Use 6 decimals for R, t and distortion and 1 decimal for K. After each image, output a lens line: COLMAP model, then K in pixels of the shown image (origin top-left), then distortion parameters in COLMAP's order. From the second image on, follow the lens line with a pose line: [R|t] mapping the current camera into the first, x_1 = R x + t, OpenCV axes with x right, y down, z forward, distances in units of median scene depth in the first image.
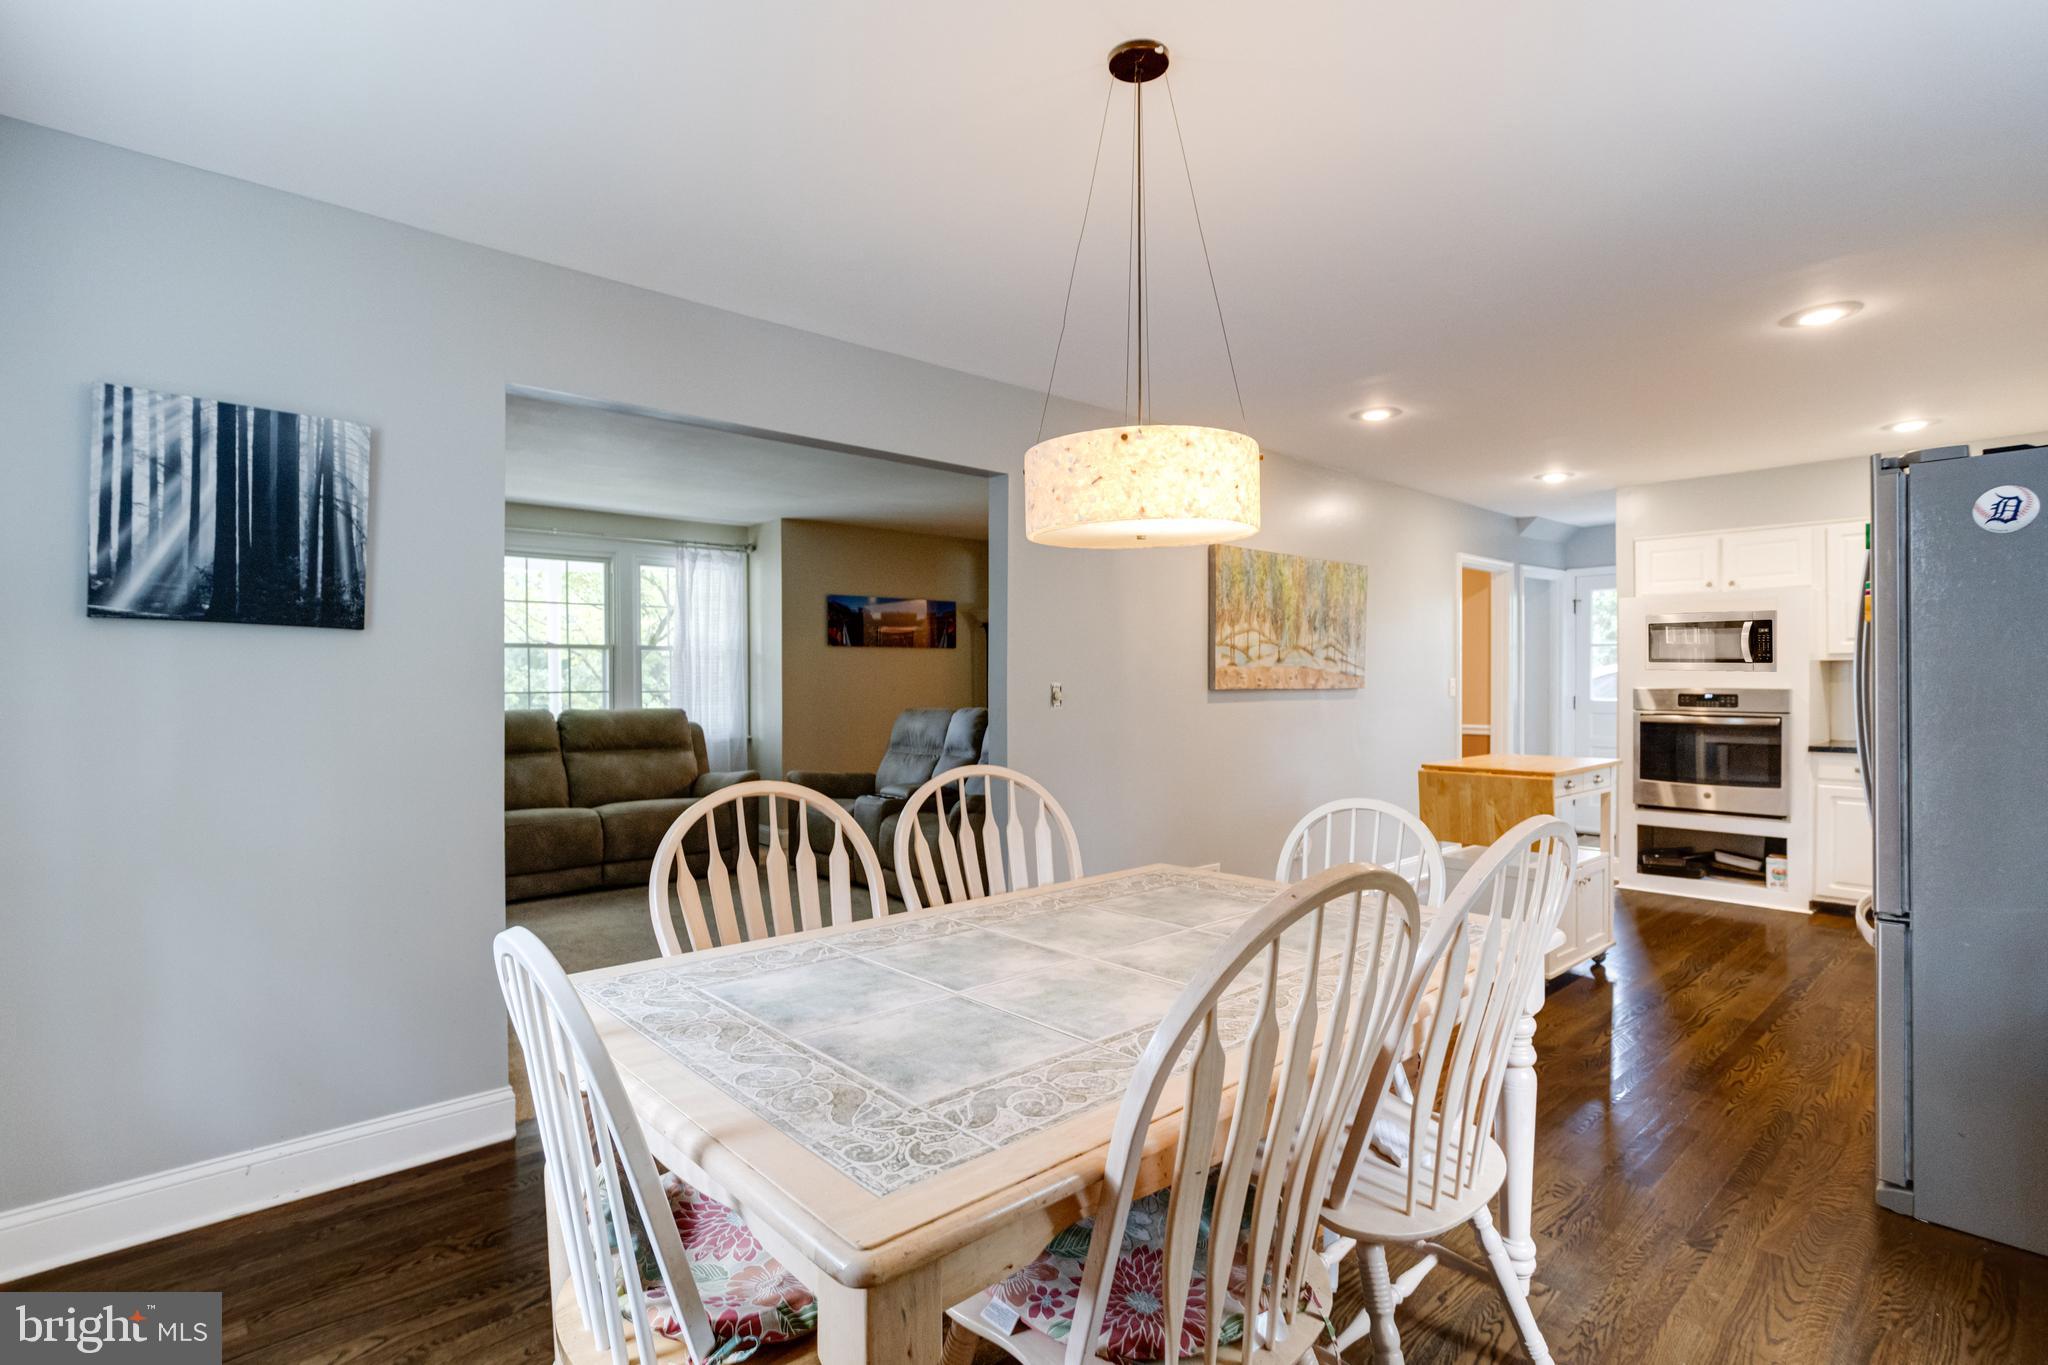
lens RADIAL K [[1003.7, 0, 1034.4], [0, 1003.7, 677.8], [0, 0, 1]] dist [-0.040995, 0.025855]
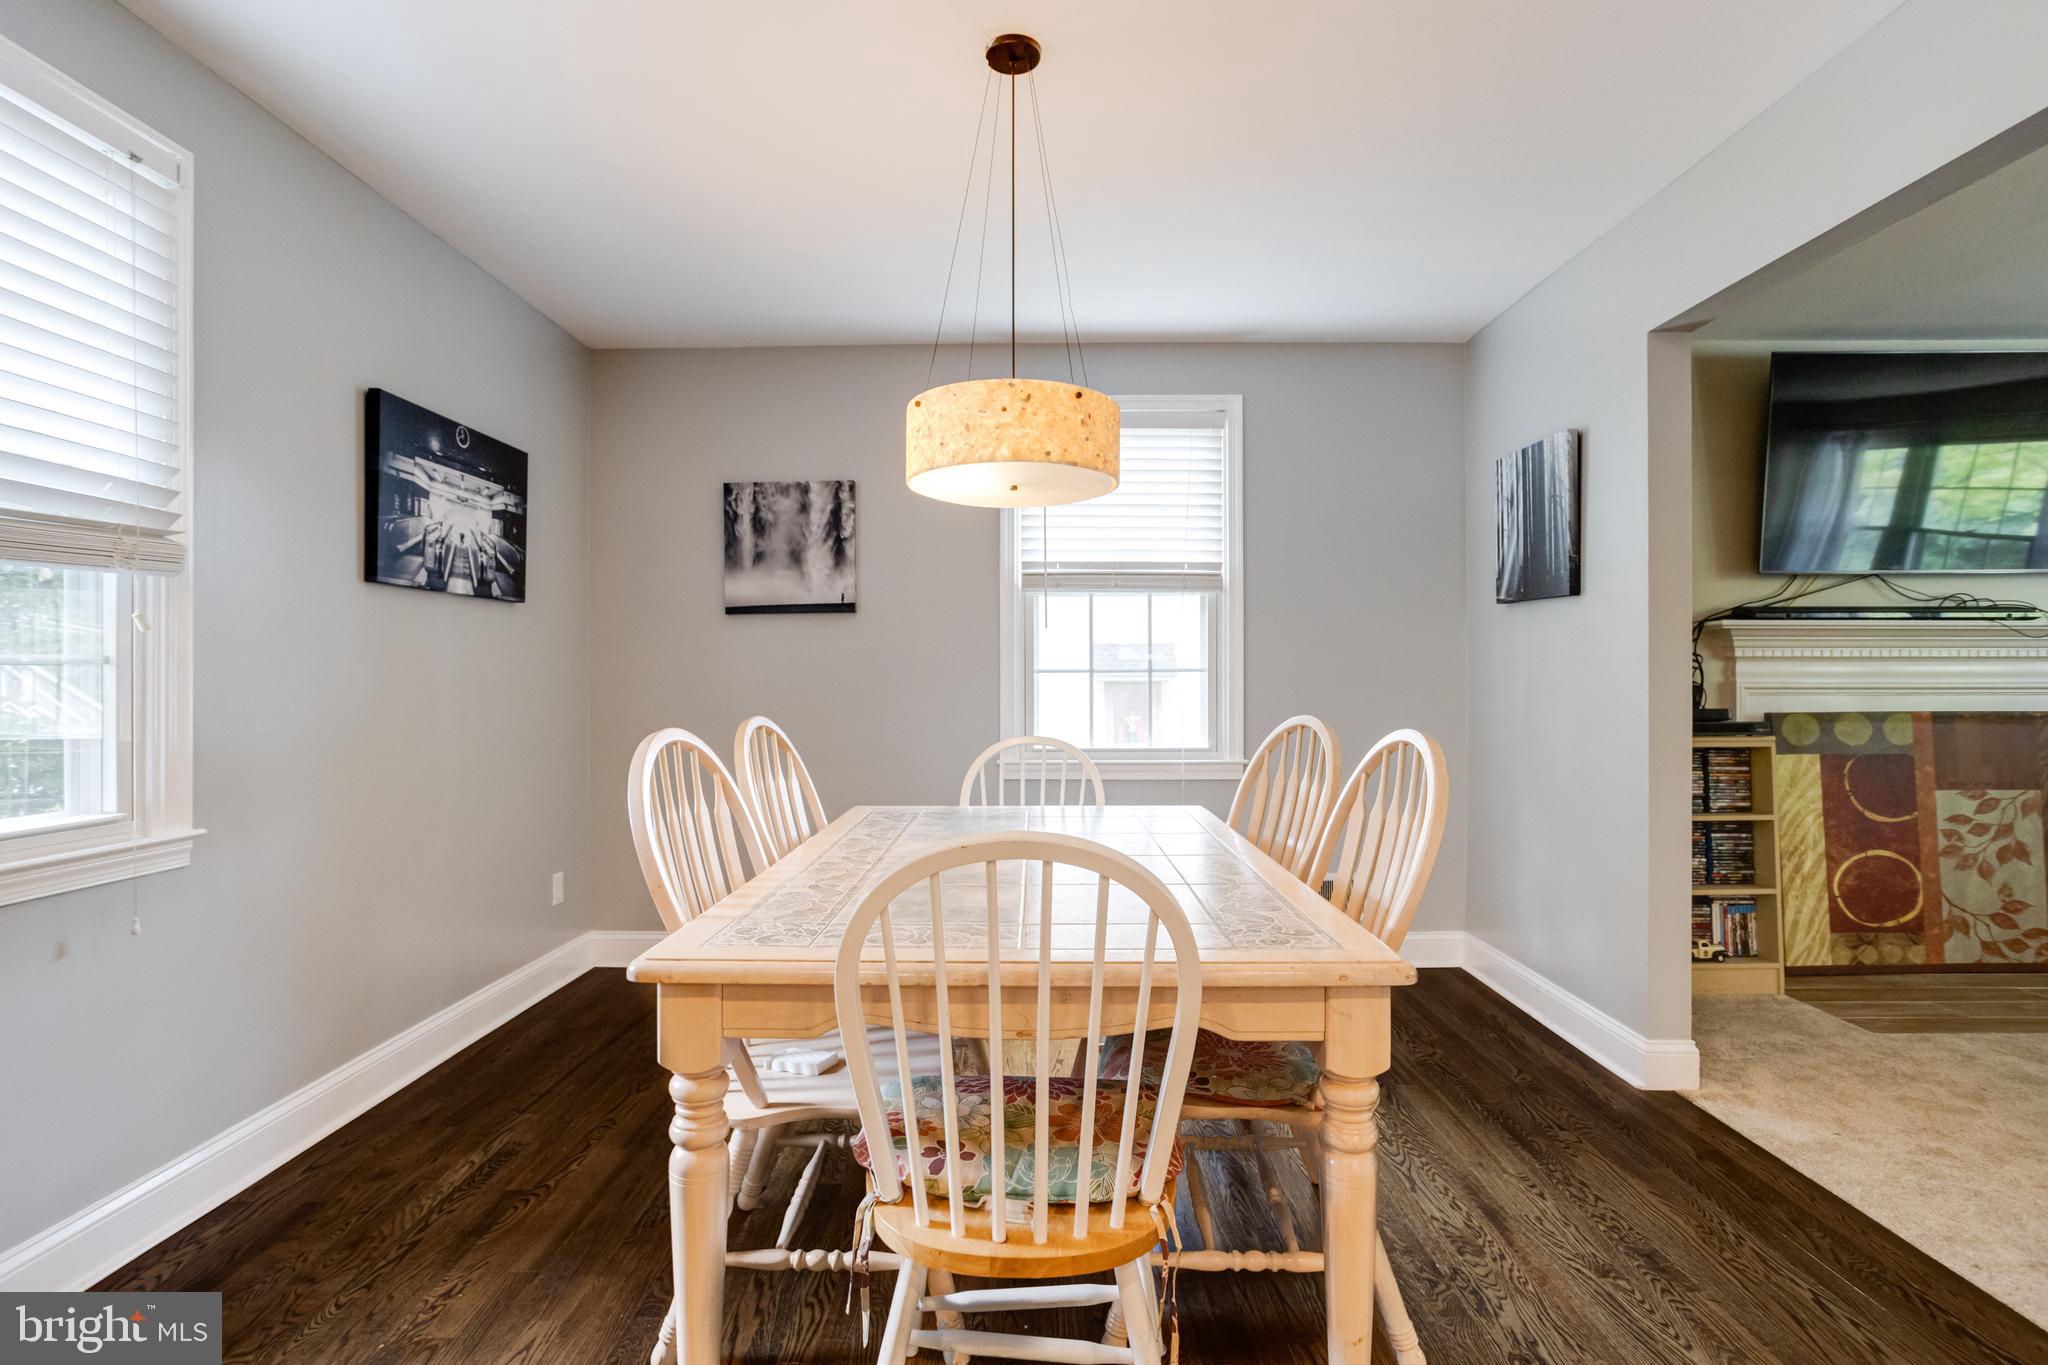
lens RADIAL K [[1003.7, 0, 1034.4], [0, 1003.7, 677.8], [0, 0, 1]] dist [-0.040995, 0.025855]
pose [[-0.676471, 0.001374, -0.736468, 0.258499], [0.002554, 0.999997, -0.000480, 0.020144], [0.736465, -0.002206, -0.676472, 0.506696]]
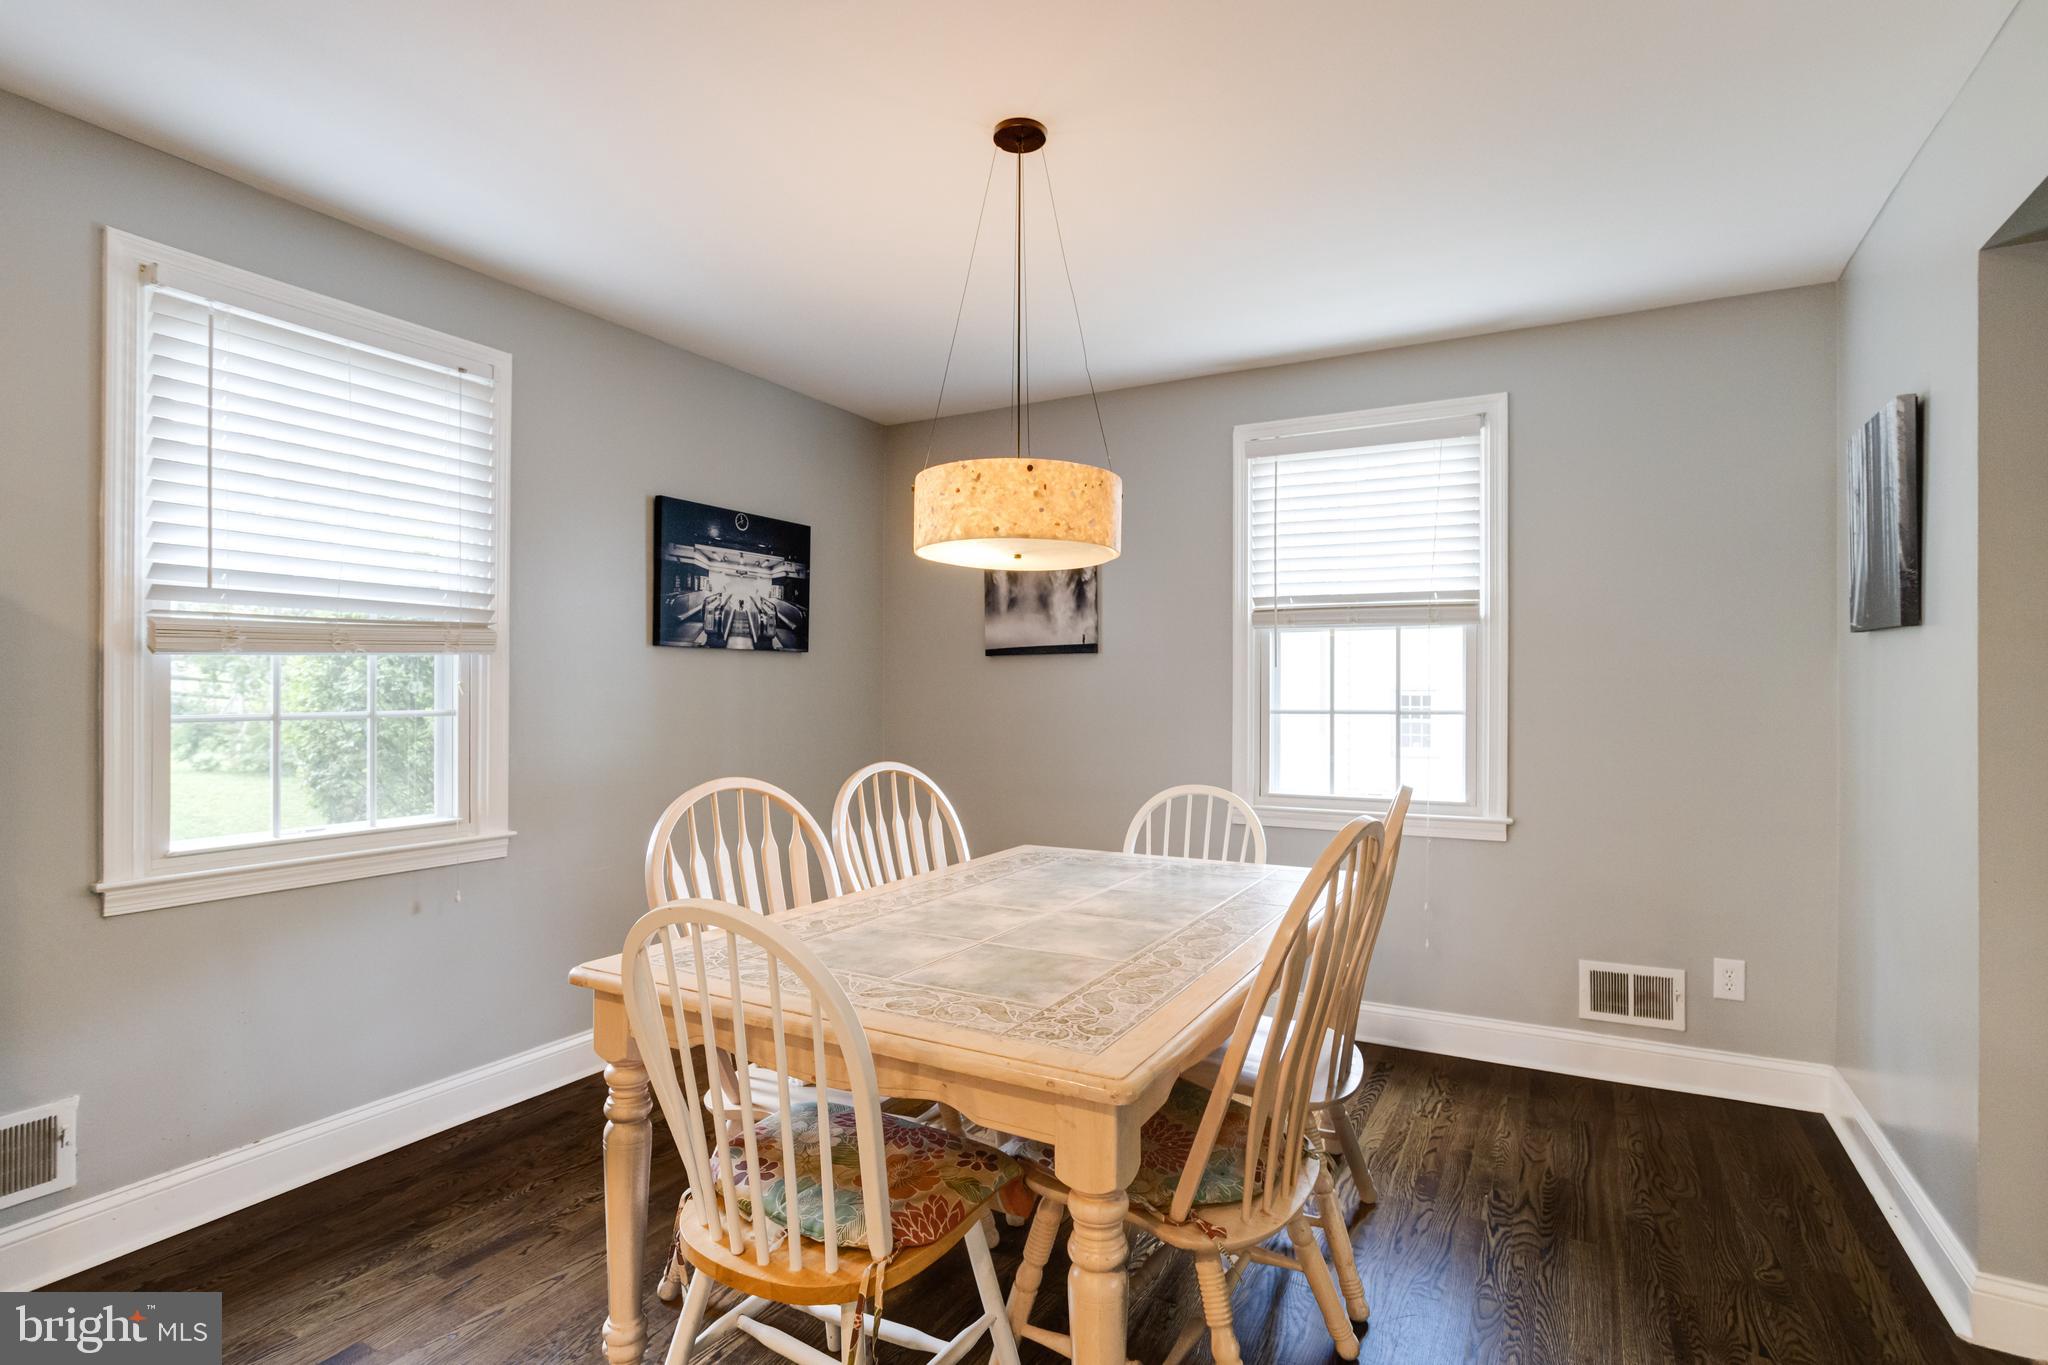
lens RADIAL K [[1021.5, 0, 1024.7], [0, 1021.5, 688.8], [0, 0, 1]] dist [-0.041124, 0.026363]
pose [[-0.945598, -0.001633, -0.325334, 0.143394], [-0.001225, 0.999998, -0.001460, 0.004677], [0.325336, -0.000982, -0.945598, 0.597429]]
